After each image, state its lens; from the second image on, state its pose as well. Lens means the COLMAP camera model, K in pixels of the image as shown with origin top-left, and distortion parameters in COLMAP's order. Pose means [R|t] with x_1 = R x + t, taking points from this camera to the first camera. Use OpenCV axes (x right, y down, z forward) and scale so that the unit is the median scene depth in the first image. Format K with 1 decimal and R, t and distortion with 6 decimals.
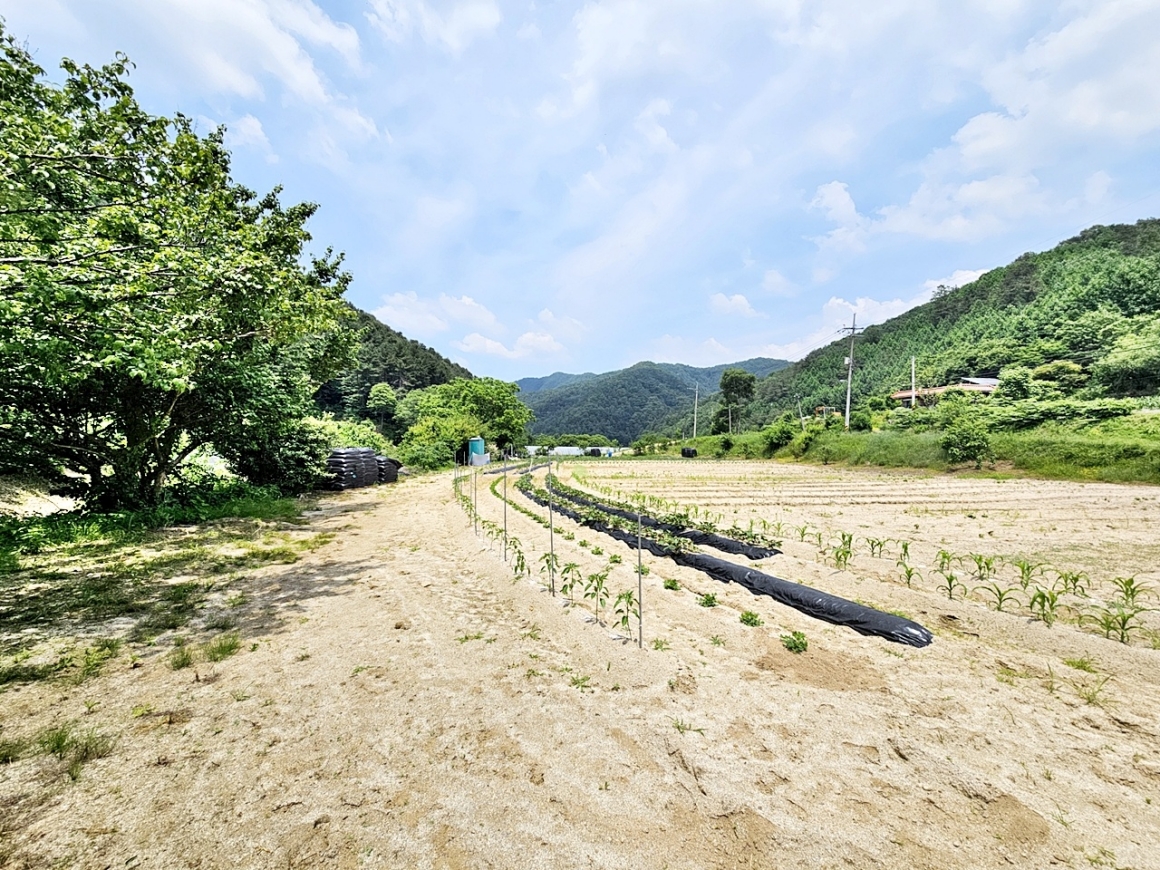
lens RADIAL K [[474.0, 0, 580.2], [0, 474.0, 434.4], [0, 0, 1]] dist [-0.003971, 0.001671]
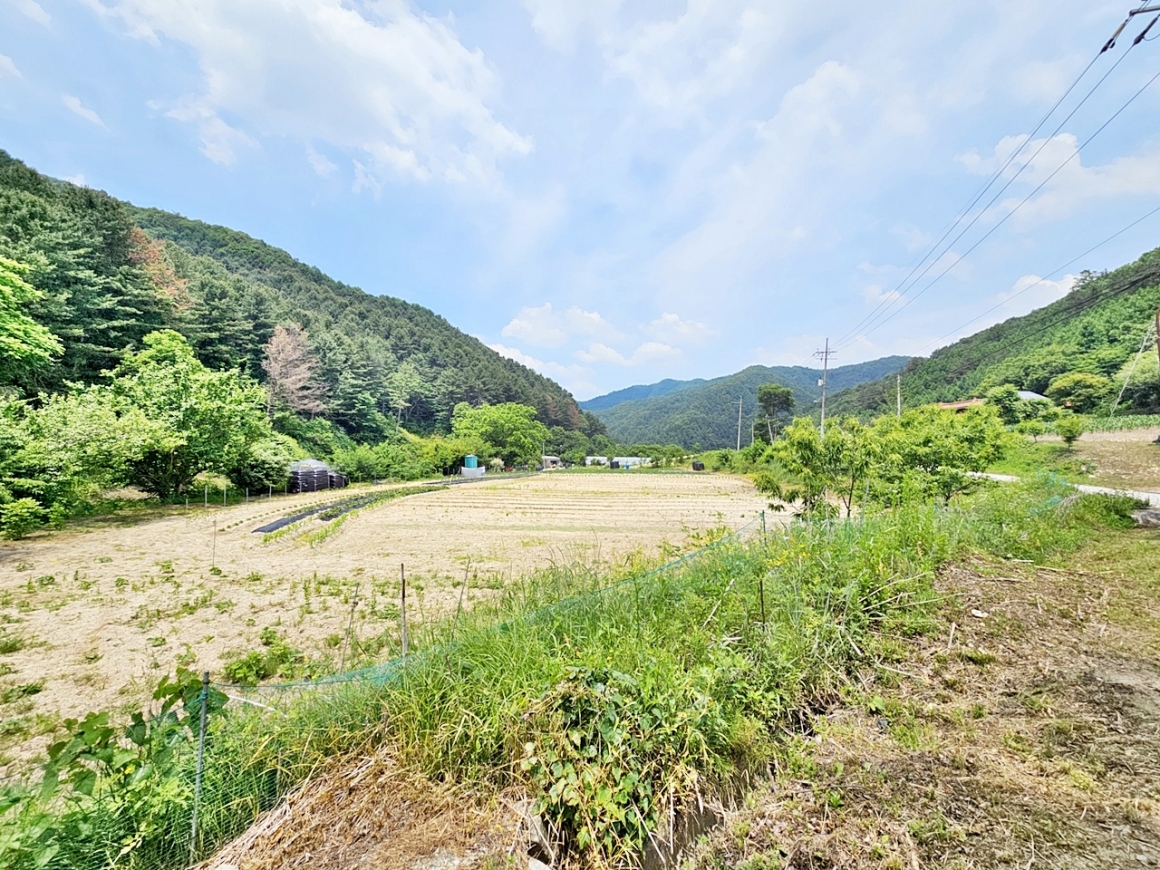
lens RADIAL K [[474.0, 0, 578.8], [0, 474.0, 432.4], [0, 0, 1]] dist [-0.003971, 0.001671]
pose [[0.971017, -0.004098, -0.238975, 0.301872], [-0.000335, 0.999829, -0.018505, -0.025187], [0.239010, 0.018049, 0.970849, -0.154213]]
